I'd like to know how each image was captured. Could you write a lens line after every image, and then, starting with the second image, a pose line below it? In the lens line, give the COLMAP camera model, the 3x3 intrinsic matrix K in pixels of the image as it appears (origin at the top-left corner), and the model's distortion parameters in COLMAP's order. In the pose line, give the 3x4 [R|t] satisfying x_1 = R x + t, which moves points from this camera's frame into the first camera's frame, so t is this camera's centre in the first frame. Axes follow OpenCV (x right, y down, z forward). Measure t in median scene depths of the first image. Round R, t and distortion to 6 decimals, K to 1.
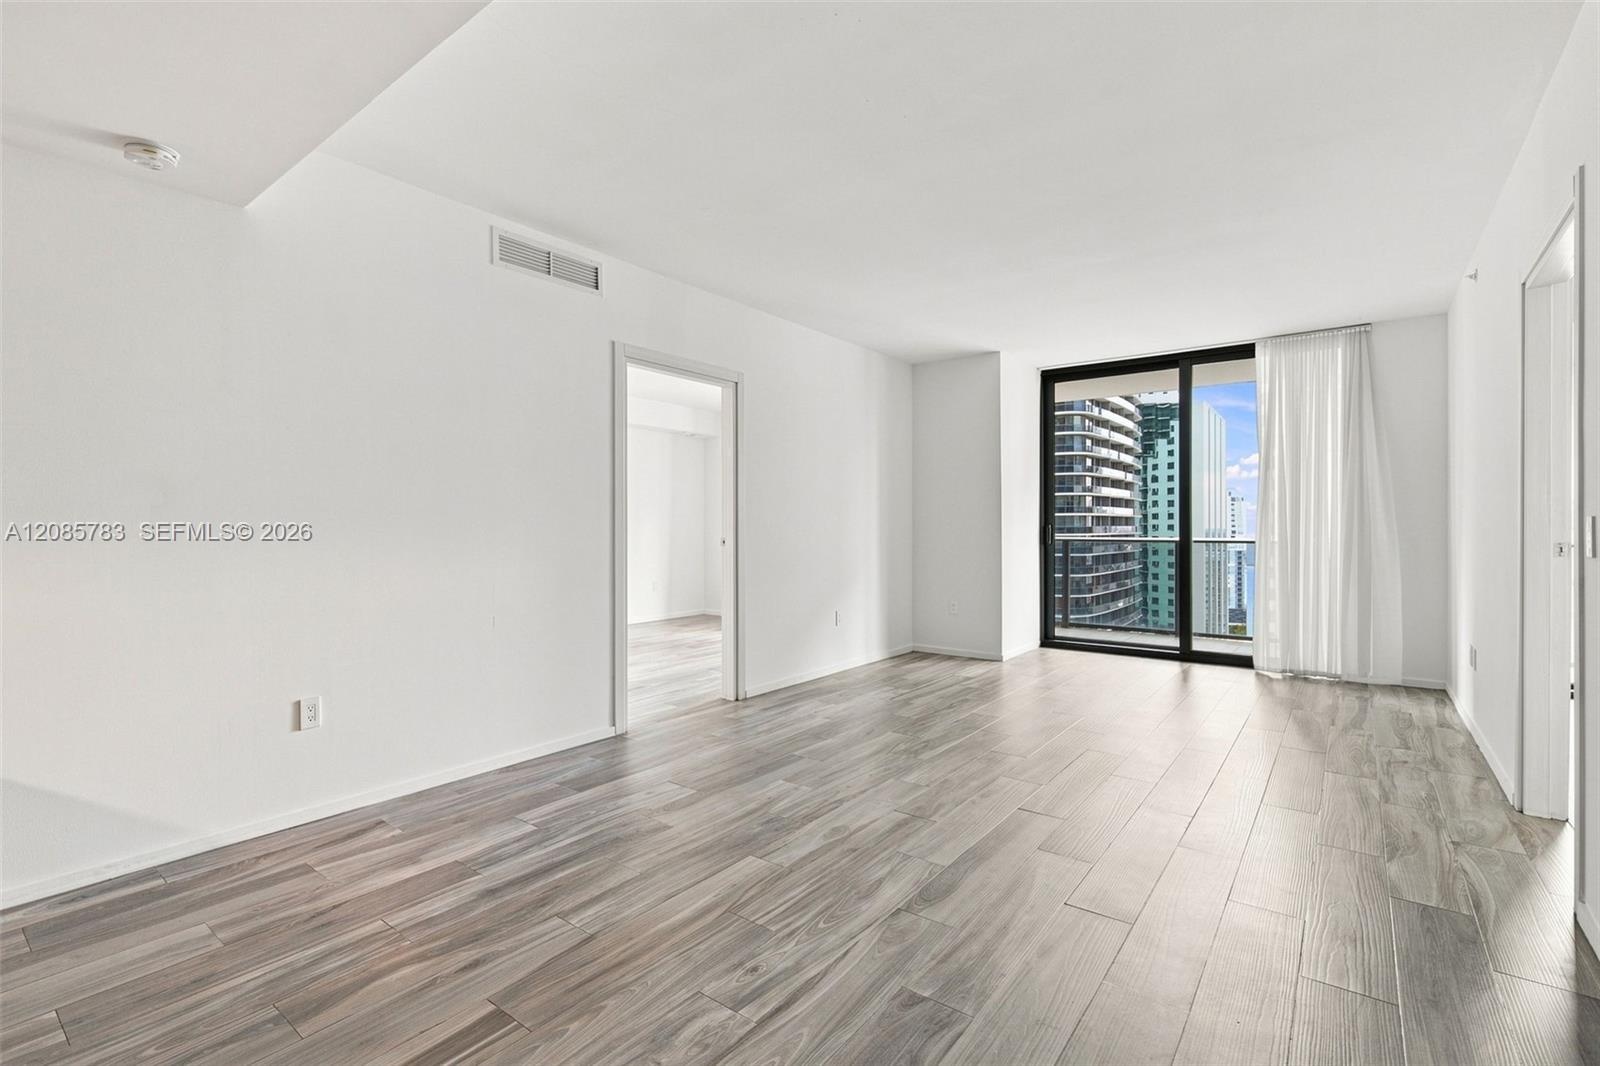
lens RADIAL K [[723.4, 0, 791.8], [0, 723.4, 533.0], [0, 0, 1]] dist [0.001187, 0.000159]
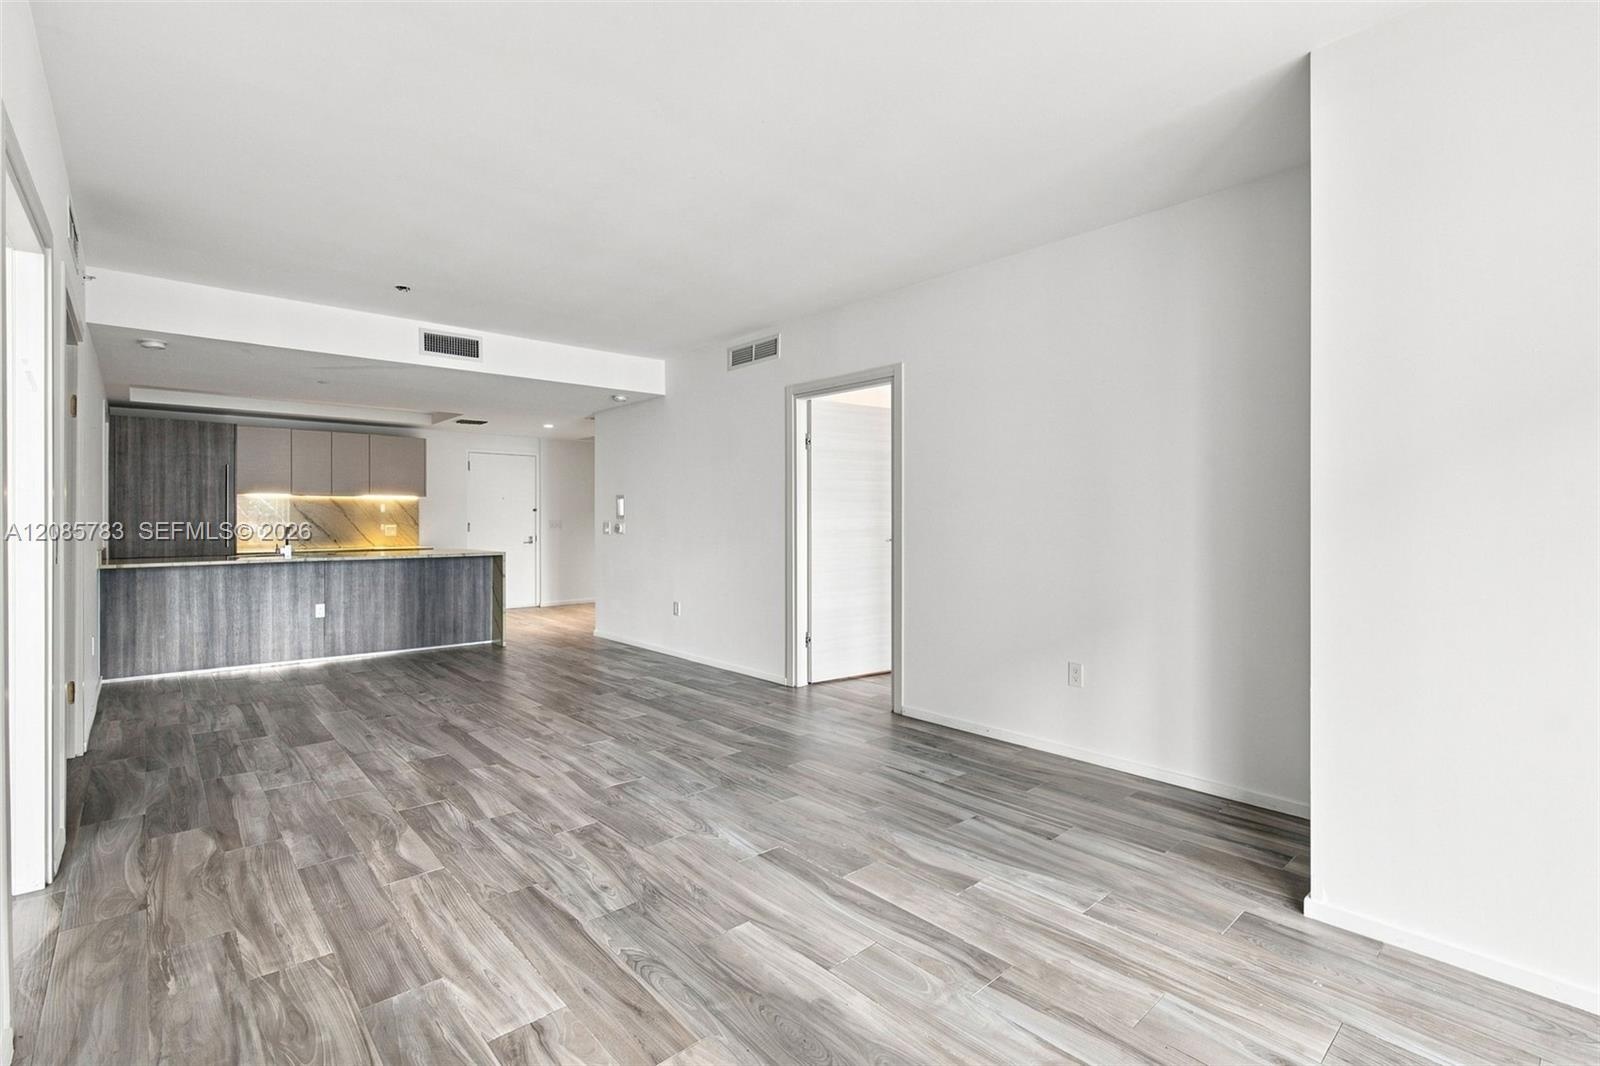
lens RADIAL K [[723.4, 0, 791.8], [0, 723.4, 533.0], [0, 0, 1]] dist [0.001187, 0.000159]
pose [[-0.179389, 0.020417, -0.983566, 1.259266], [-0.003366, 0.999766, 0.021367, -0.033363], [0.983772, 0.007144, -0.179278, 1.489170]]
